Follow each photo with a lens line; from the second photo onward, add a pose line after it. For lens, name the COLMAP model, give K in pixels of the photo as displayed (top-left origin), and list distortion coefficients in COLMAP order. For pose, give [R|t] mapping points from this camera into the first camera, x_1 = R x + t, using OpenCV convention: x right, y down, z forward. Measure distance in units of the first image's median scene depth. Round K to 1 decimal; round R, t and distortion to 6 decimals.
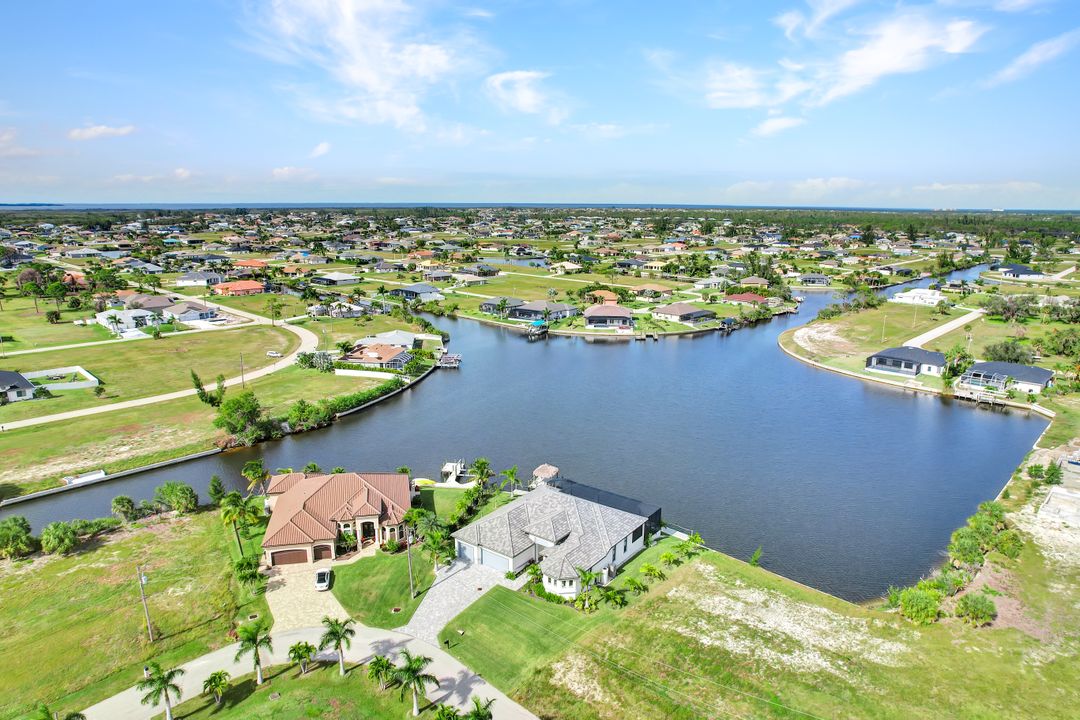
lens RADIAL K [[693.3, 0, 538.4], [0, 693.3, 367.2], [0, 0, 1]] dist [-0.068996, 0.060007]
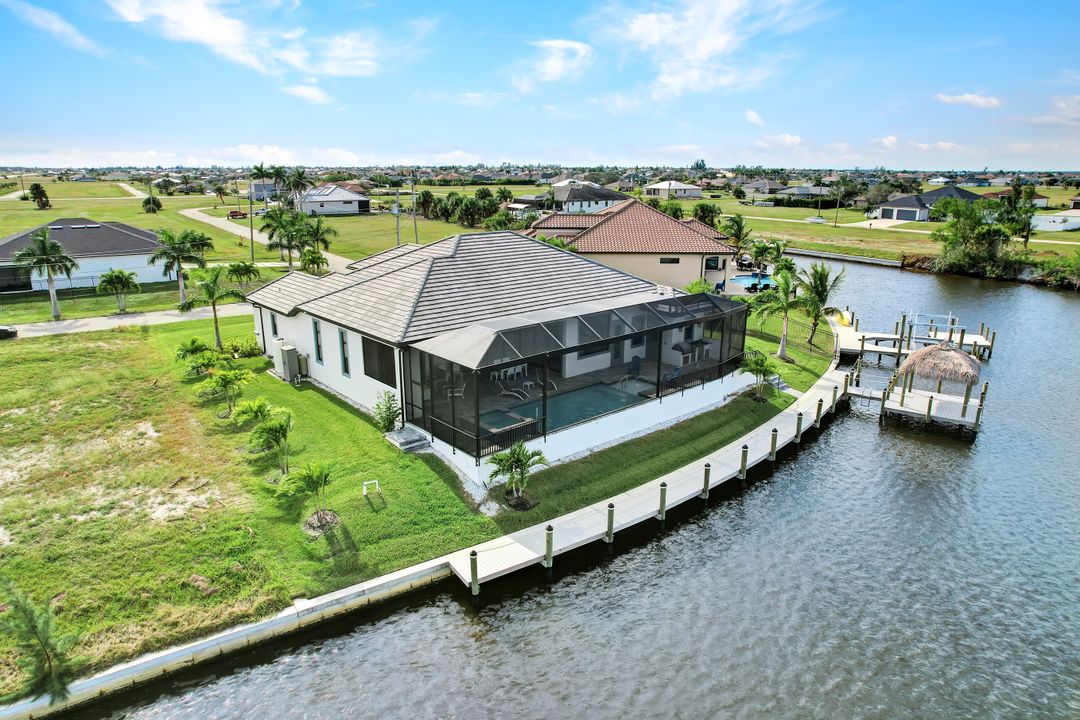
lens RADIAL K [[693.3, 0, 538.4], [0, 693.3, 367.2], [0, 0, 1]] dist [-0.068996, 0.060007]
pose [[-0.210081, 0.264655, -0.941182, 0.444177], [-0.236102, 0.920440, 0.311523, 0.129106], [0.948747, 0.287660, -0.130882, 1.145302]]
